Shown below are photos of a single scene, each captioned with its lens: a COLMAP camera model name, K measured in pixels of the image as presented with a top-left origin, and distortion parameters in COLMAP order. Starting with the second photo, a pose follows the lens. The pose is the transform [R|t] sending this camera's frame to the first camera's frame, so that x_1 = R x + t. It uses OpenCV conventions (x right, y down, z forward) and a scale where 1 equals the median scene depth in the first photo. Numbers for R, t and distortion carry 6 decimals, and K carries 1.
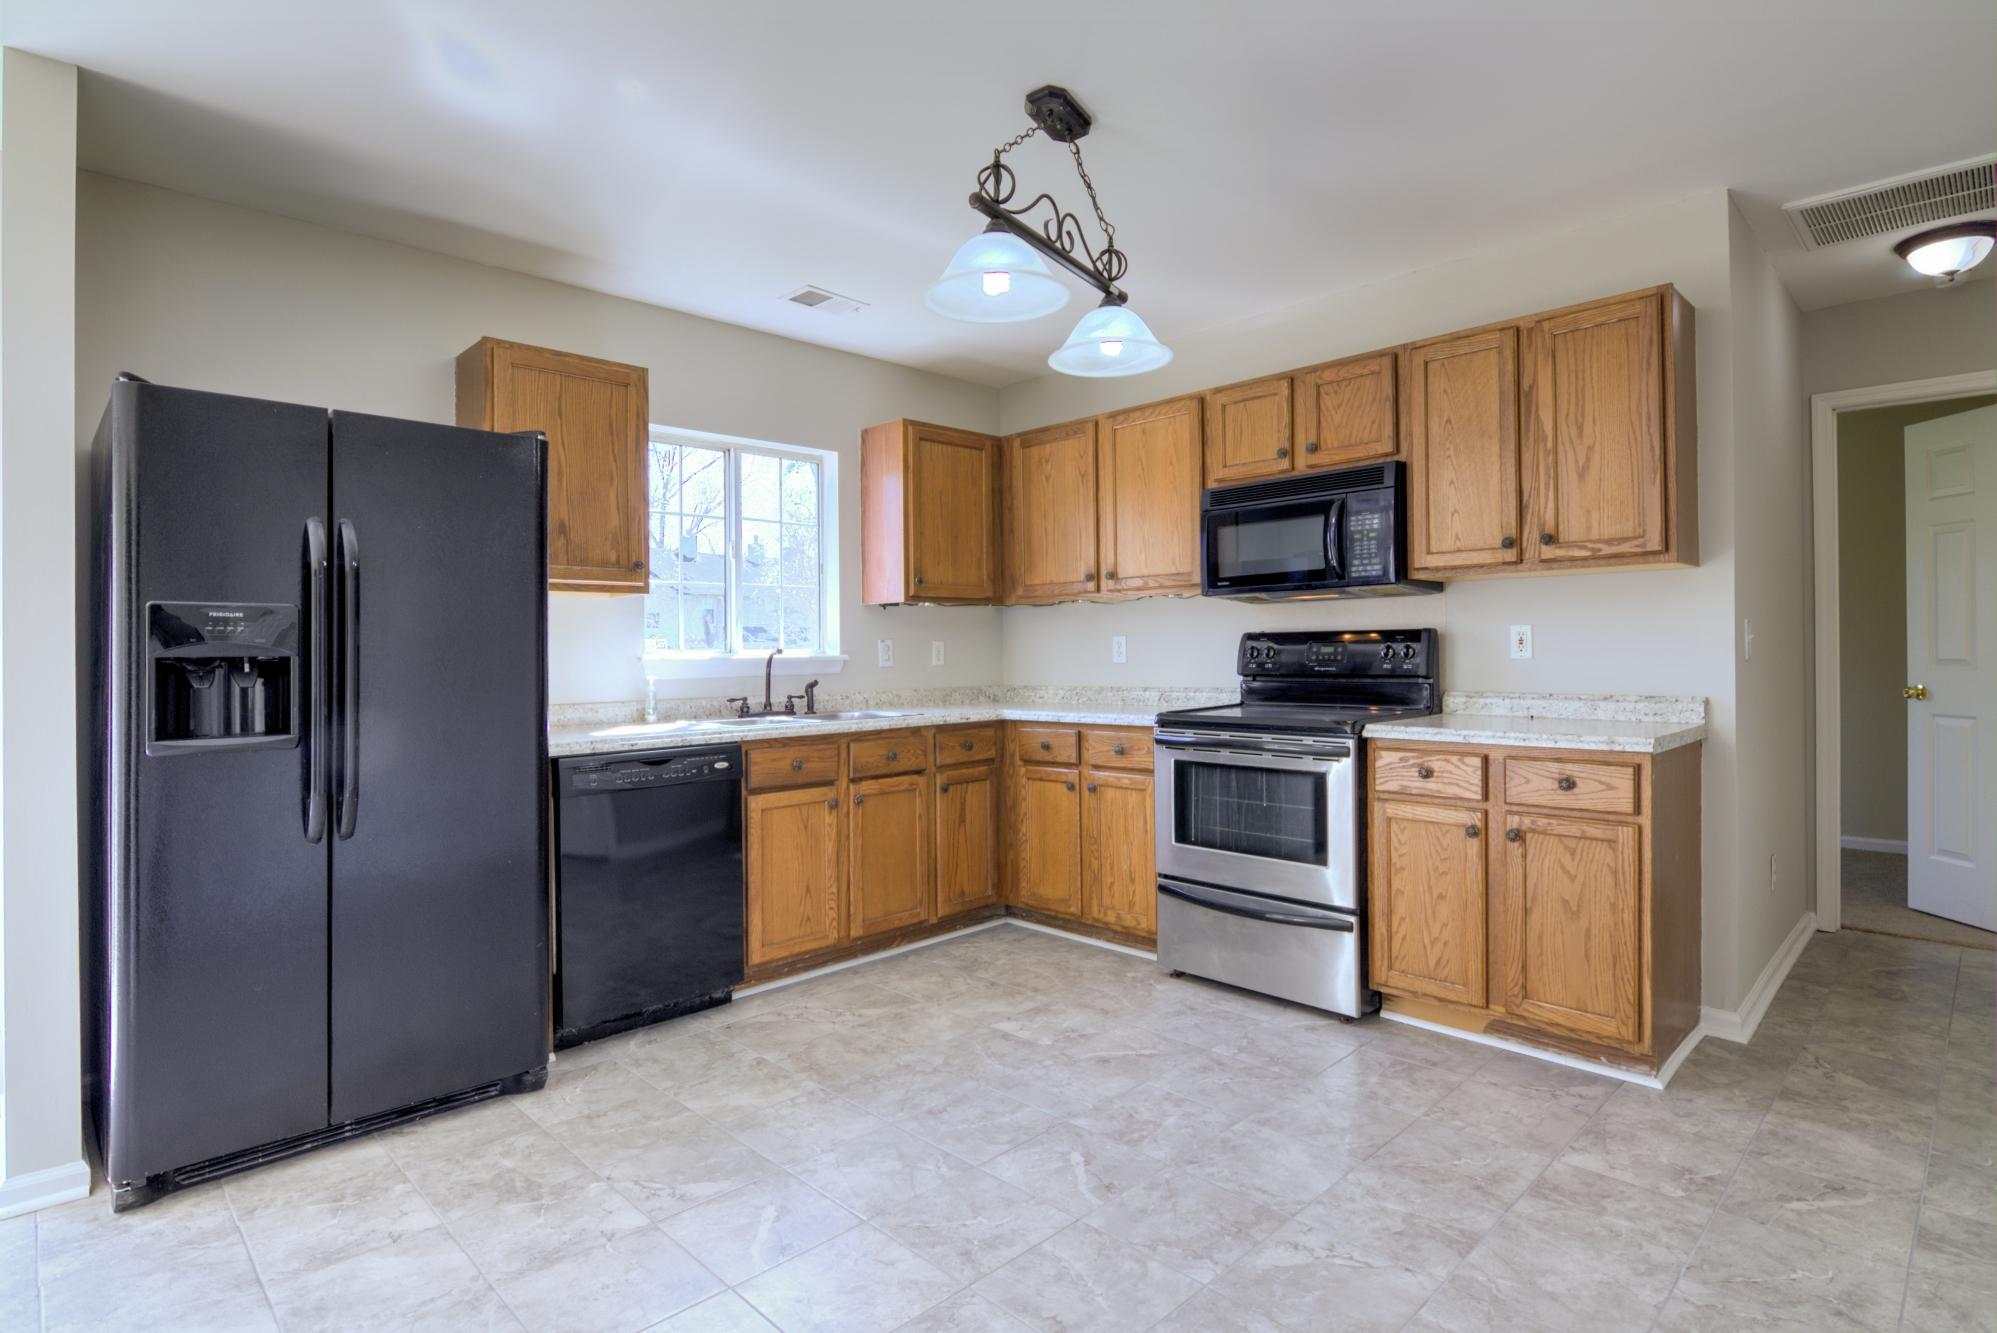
lens RADIAL K [[1038.4, 0, 1011.7], [0, 1038.4, 648.4], [0, 0, 1]] dist [0.004332, -0.000670]
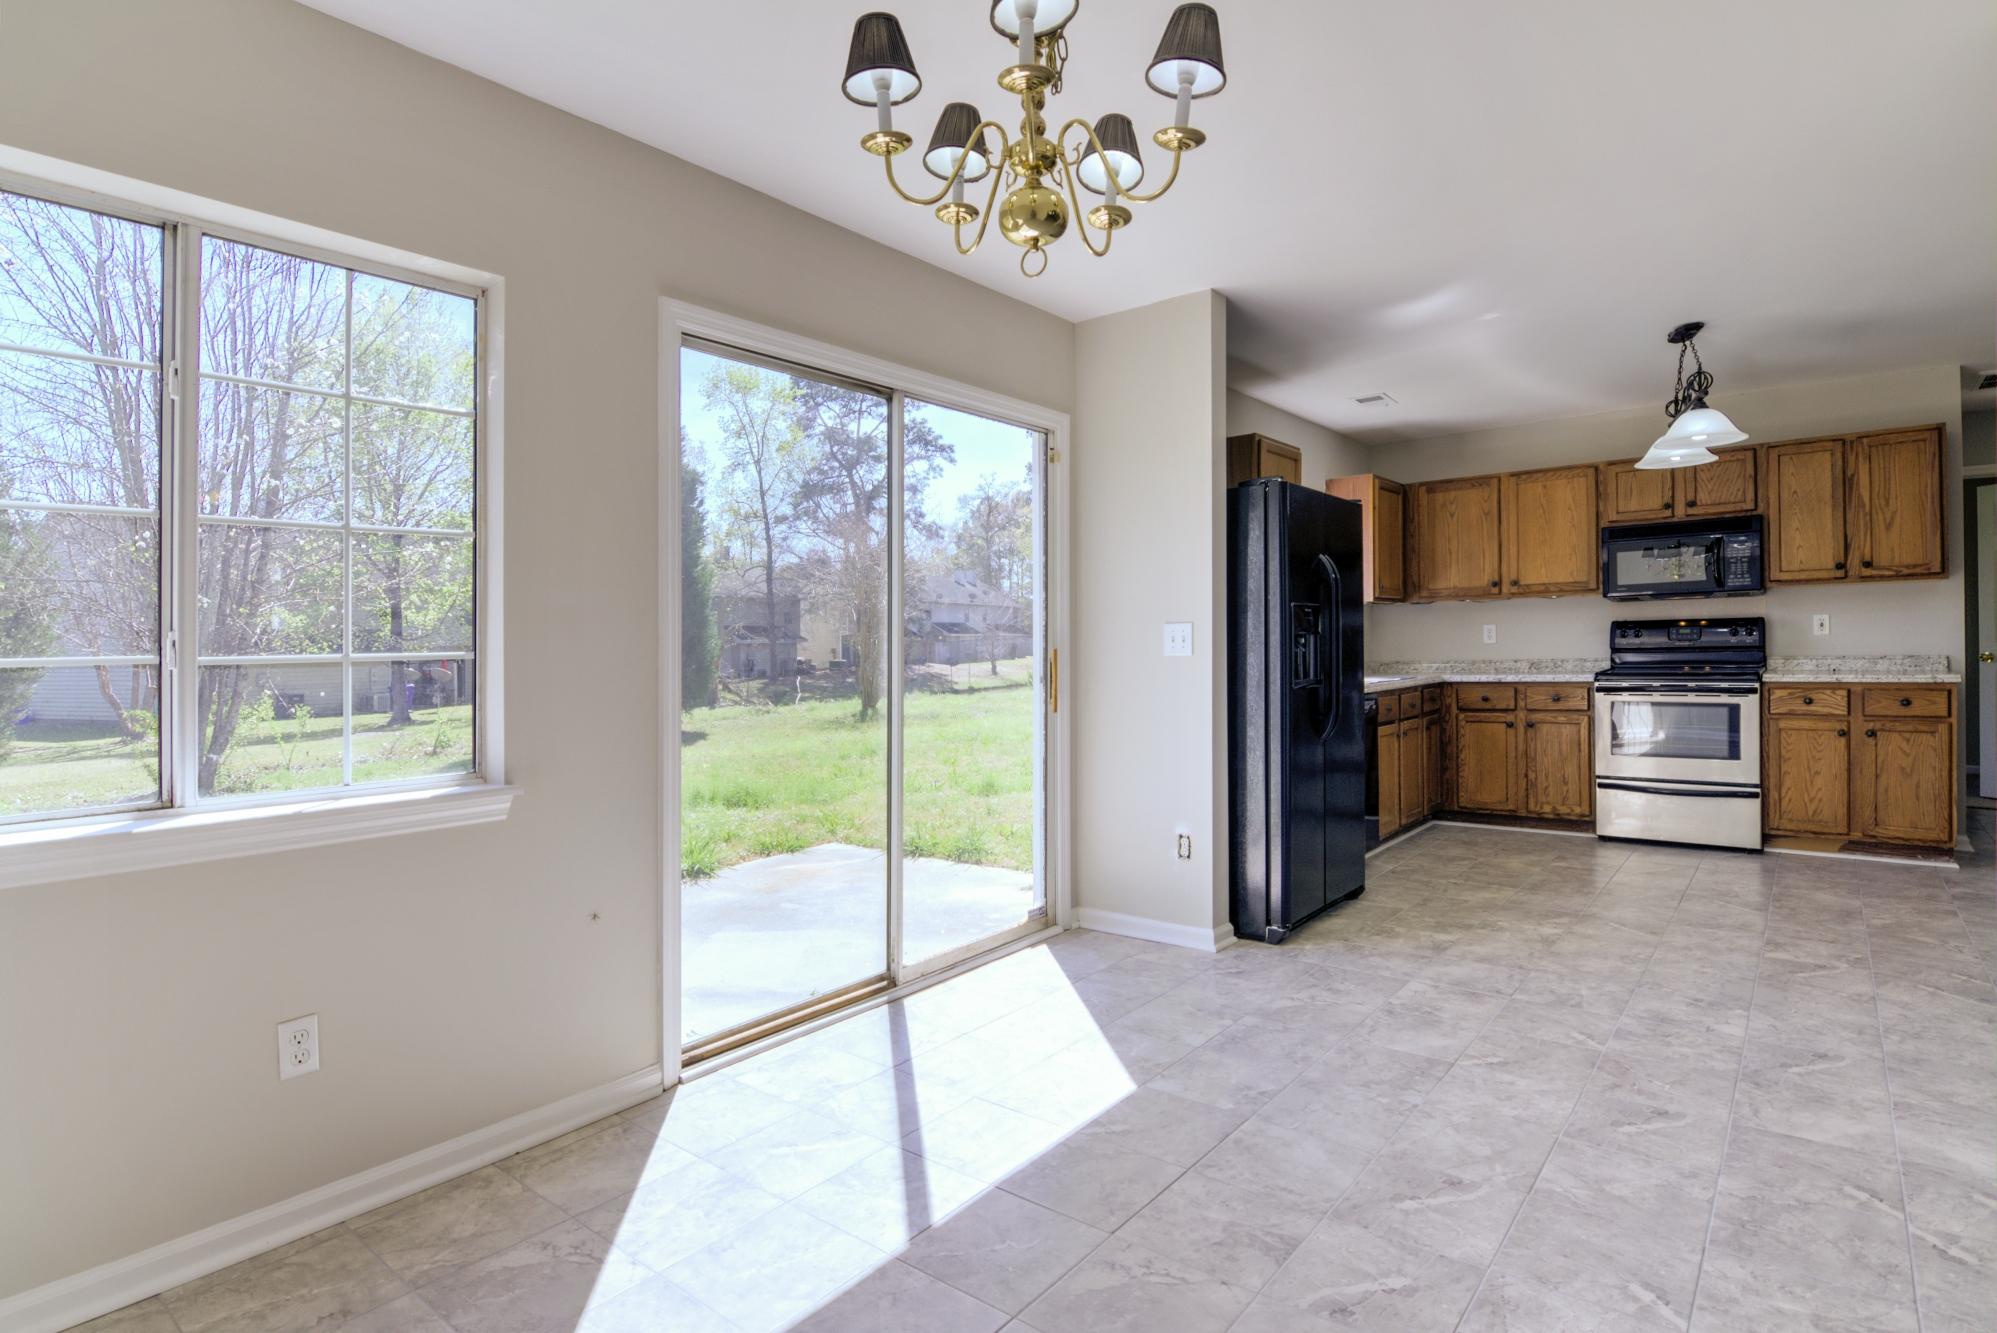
lens RADIAL K [[1022.0, 0, 1031.5], [0, 1022.0, 656.5], [0, 0, 1]] dist [-0.018329, -0.000656]
pose [[0.992658, -0.010612, 0.120490, -0.897241], [0.009174, 0.999880, 0.012486, 0.011414], [-0.120608, -0.011289, 0.992636, -0.416344]]
